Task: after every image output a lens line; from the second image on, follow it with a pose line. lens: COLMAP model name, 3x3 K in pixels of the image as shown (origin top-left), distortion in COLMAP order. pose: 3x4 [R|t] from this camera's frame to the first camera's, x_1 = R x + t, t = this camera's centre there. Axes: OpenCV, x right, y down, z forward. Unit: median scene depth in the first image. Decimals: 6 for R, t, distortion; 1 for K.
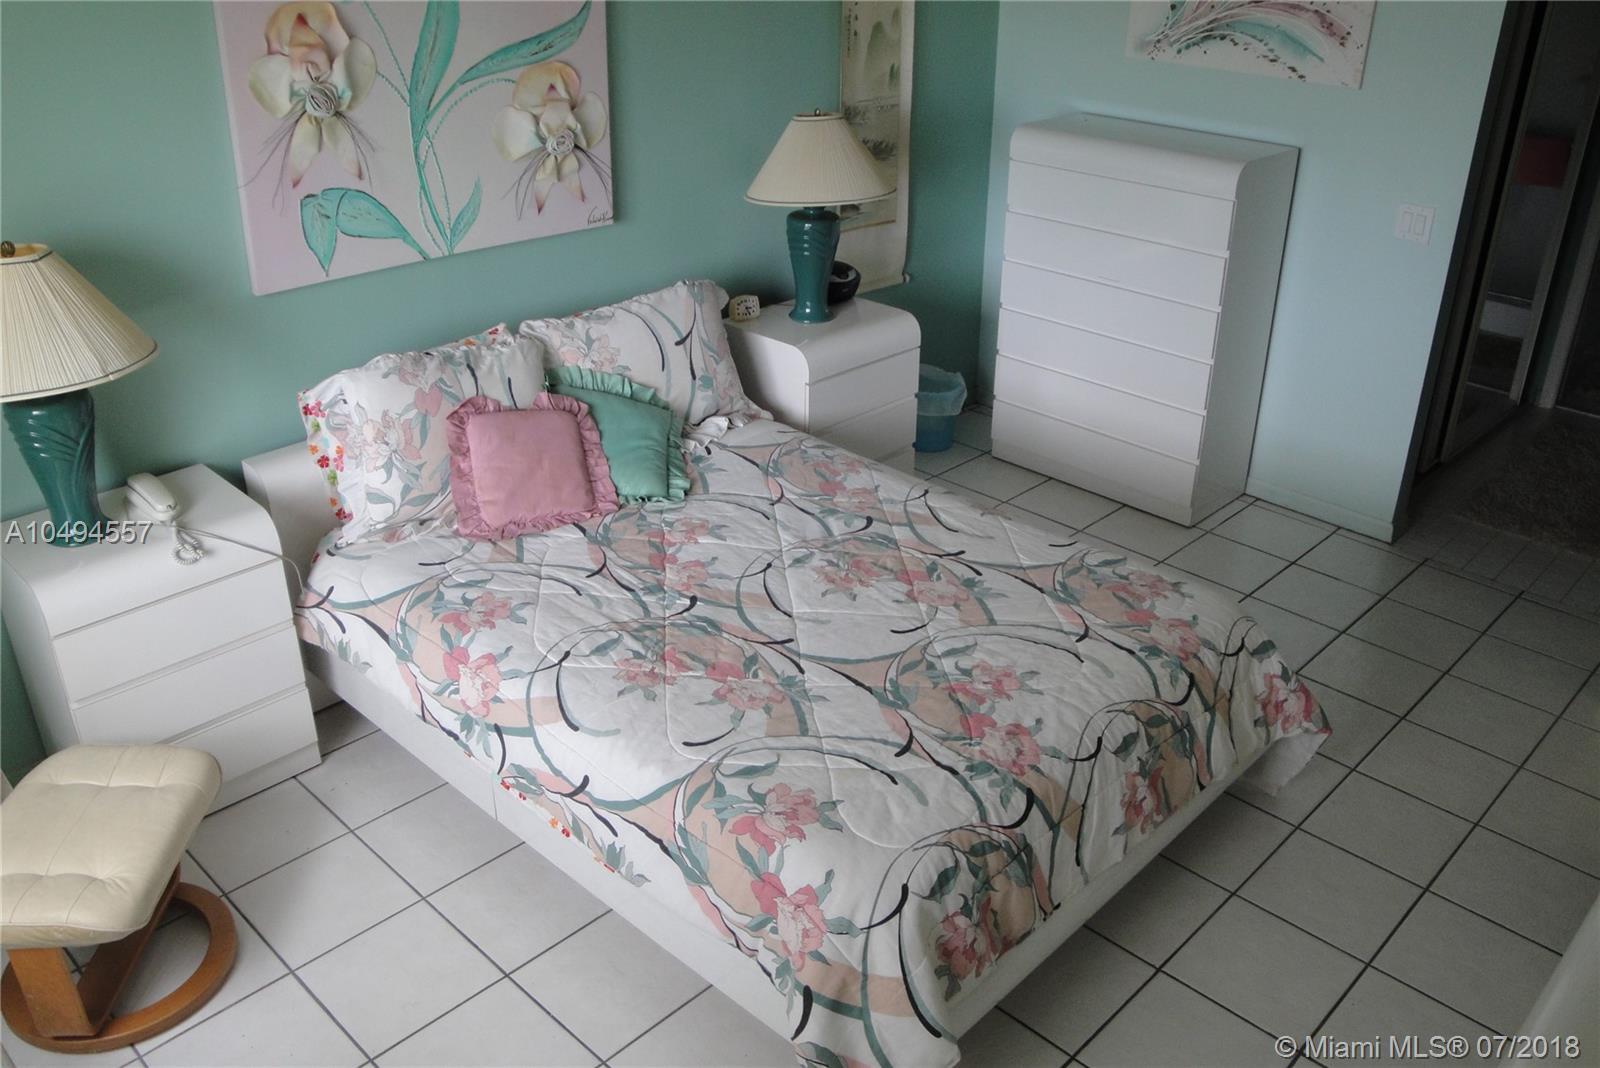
lens RADIAL K [[1334.5, 0, 803.9], [0, 1334.5, 539.6], [0, 0, 1]] dist [-0.054140, 0.029988]
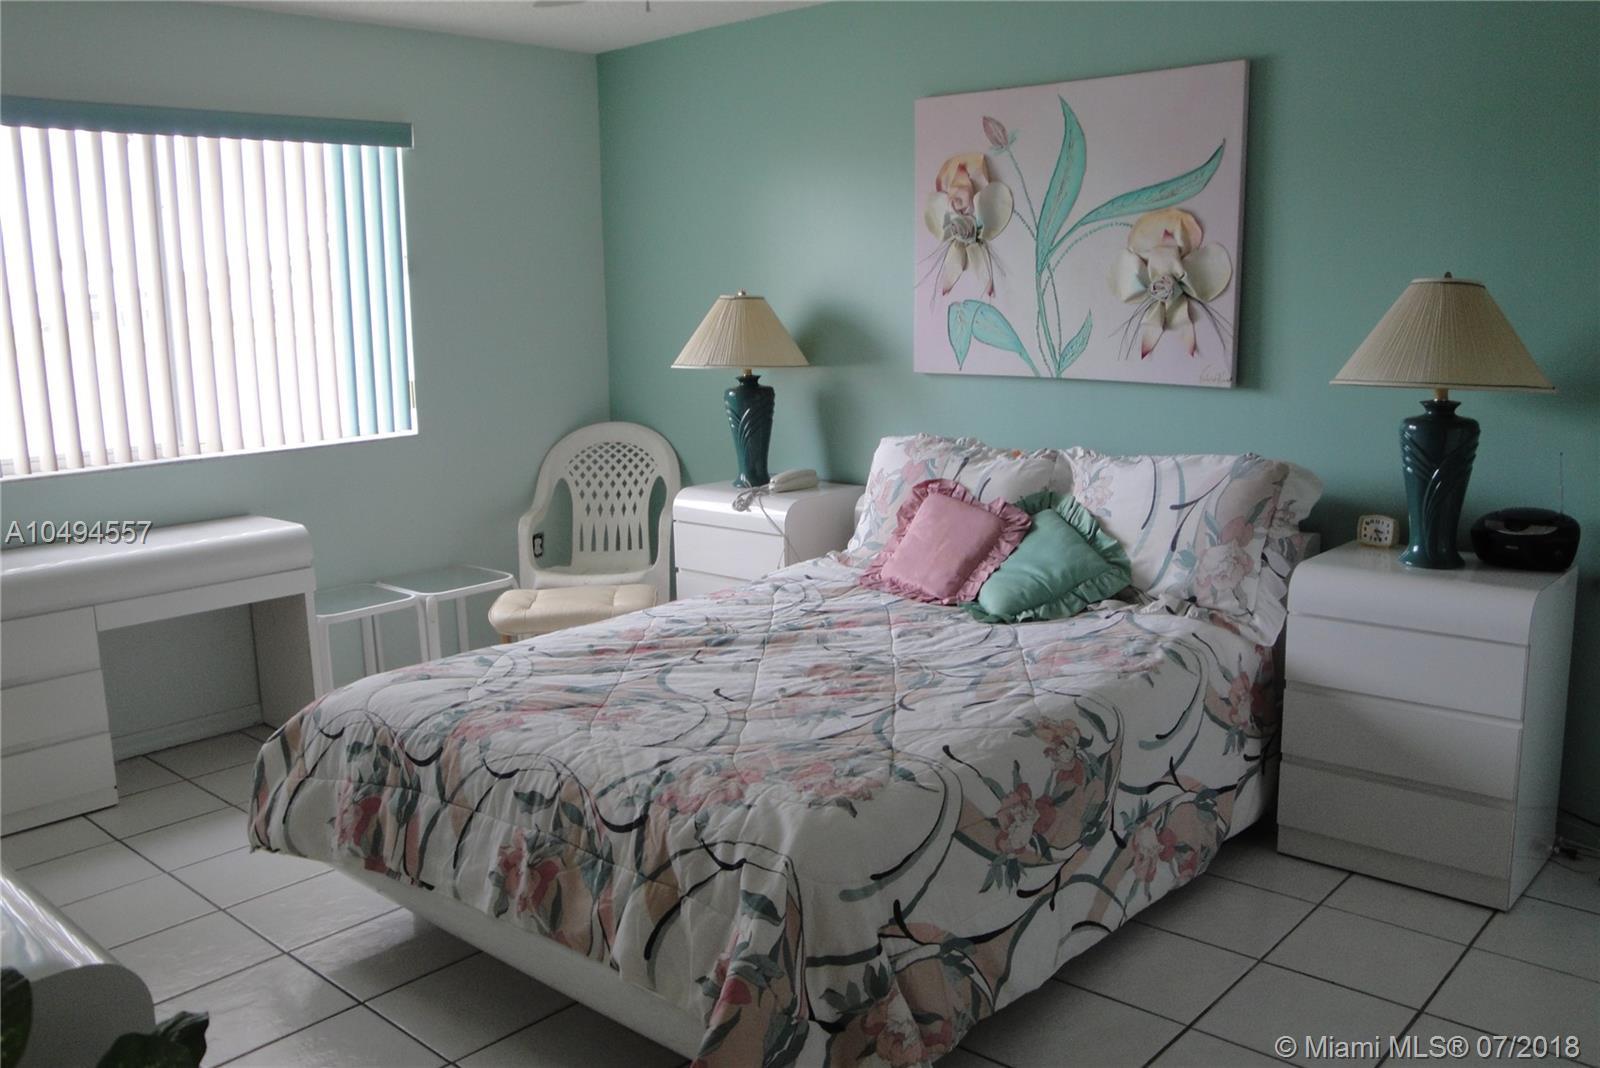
lens RADIAL K [[1334.5, 0, 805.6], [0, 1334.5, 532.3], [0, 0, 1]] dist [-0.054140, 0.029988]
pose [[0.103752, 0.185050, -0.977237, 0.825236], [-0.427935, 0.895250, 0.124091, -0.150187], [0.897835, 0.405319, 0.172074, 0.689411]]
